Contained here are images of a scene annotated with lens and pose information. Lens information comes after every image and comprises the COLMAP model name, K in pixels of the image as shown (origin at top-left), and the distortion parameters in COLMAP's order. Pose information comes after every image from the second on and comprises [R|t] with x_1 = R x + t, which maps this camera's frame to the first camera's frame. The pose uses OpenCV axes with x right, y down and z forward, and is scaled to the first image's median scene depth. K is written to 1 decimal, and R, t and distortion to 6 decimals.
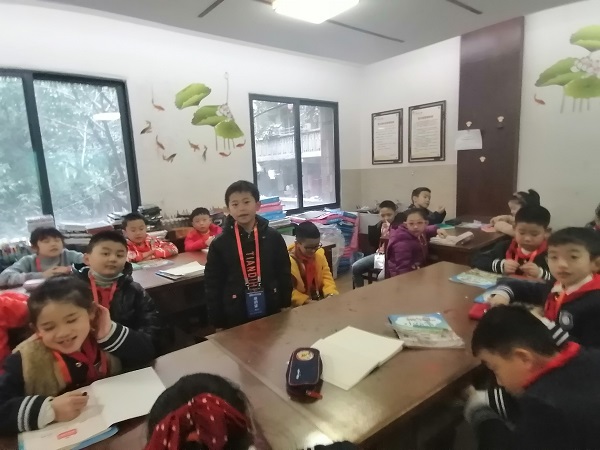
lens RADIAL K [[382.3, 0, 298.1], [0, 382.3, 229.4], [0, 0, 1]] dist [0.020050, -0.005774]
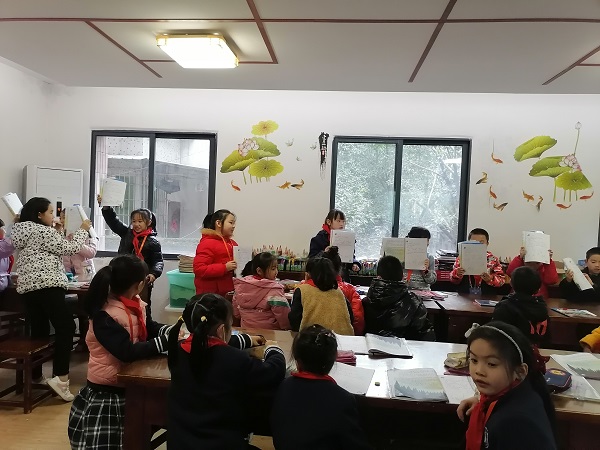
lens RADIAL K [[450.8, 0, 300.0], [0, 450.8, 225.0], [0, 0, 1]] dist [0.047288, -0.026831]
pose [[0.704050, 0.101143, -0.702911, 0.153177], [-0.184635, 0.981837, -0.043656, 0.018768], [0.685728, 0.160518, 0.709937, -0.245170]]
